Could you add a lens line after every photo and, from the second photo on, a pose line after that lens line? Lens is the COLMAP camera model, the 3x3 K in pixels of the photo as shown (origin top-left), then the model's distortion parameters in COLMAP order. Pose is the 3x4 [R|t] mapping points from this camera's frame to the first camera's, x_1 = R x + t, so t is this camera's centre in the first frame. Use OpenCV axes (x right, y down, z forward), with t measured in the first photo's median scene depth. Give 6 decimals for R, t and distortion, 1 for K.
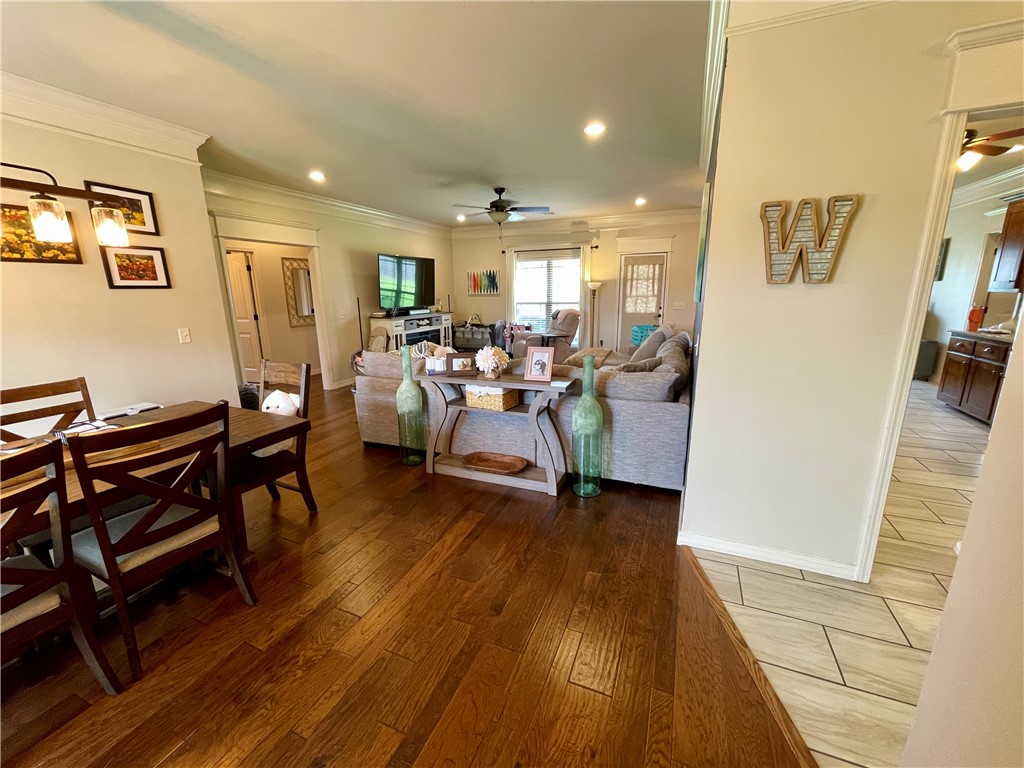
lens RADIAL K [[412.3, 0, 509.5], [0, 412.3, 388.7], [0, 0, 1]] dist [0.001062, -0.000802]
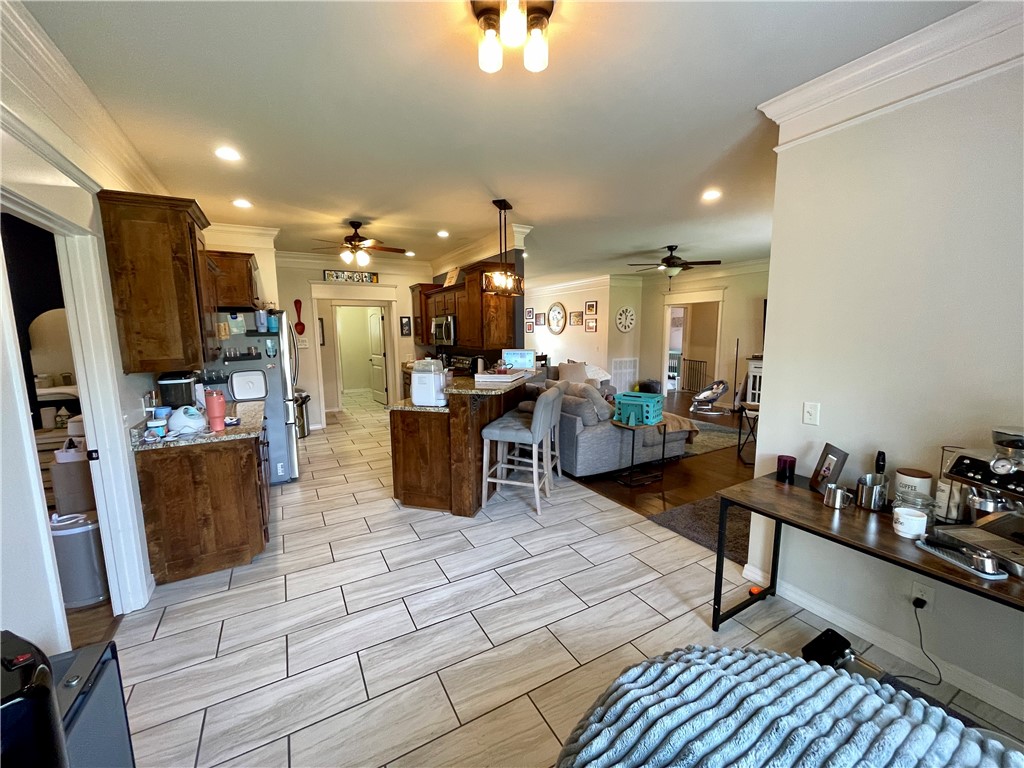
lens RADIAL K [[412.3, 0, 508.3], [0, 412.3, 387.0], [0, 0, 1]] dist [0.001062, -0.000802]
pose [[-0.606350, 0.130186, -0.784469, 0.825449], [-0.164656, 0.944573, 0.284025, -0.266383], [0.777964, 0.301386, -0.551306, 0.990609]]
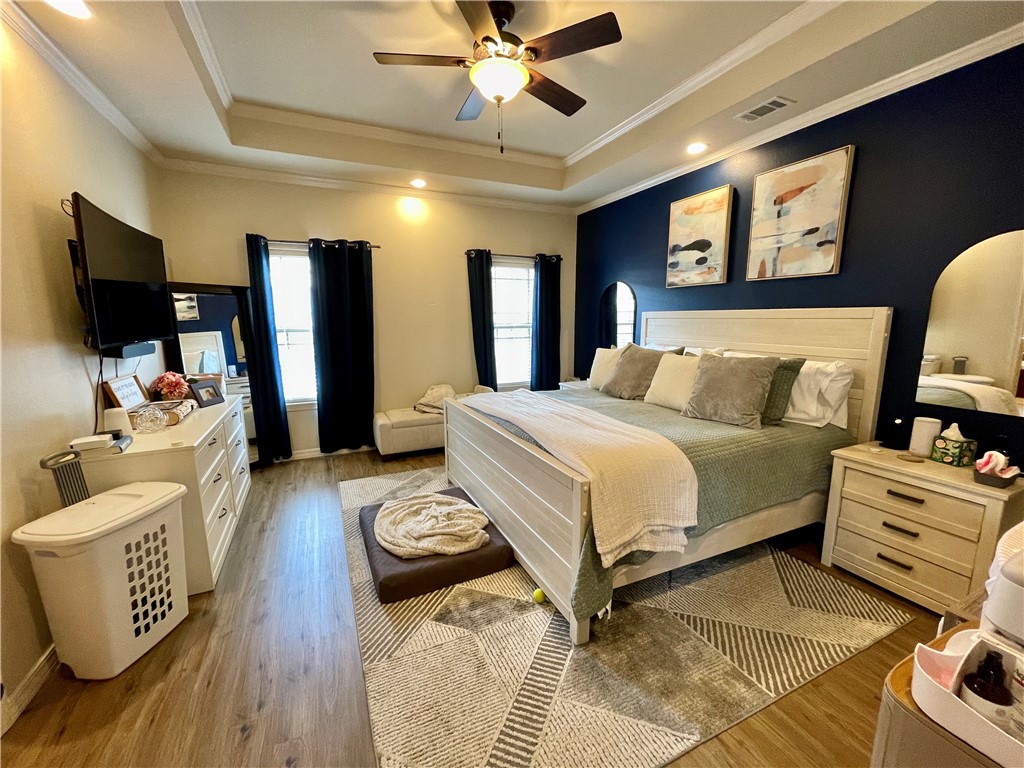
lens RADIAL K [[412.3, 0, 508.4], [0, 412.3, 385.5], [0, 0, 1]] dist [0.001062, -0.000802]
pose [[-0.749966, -0.092380, 0.654993, 0.808124], [0.167551, 0.931378, 0.323206, -0.168246], [-0.639904, 0.352139, -0.683023, 0.642651]]
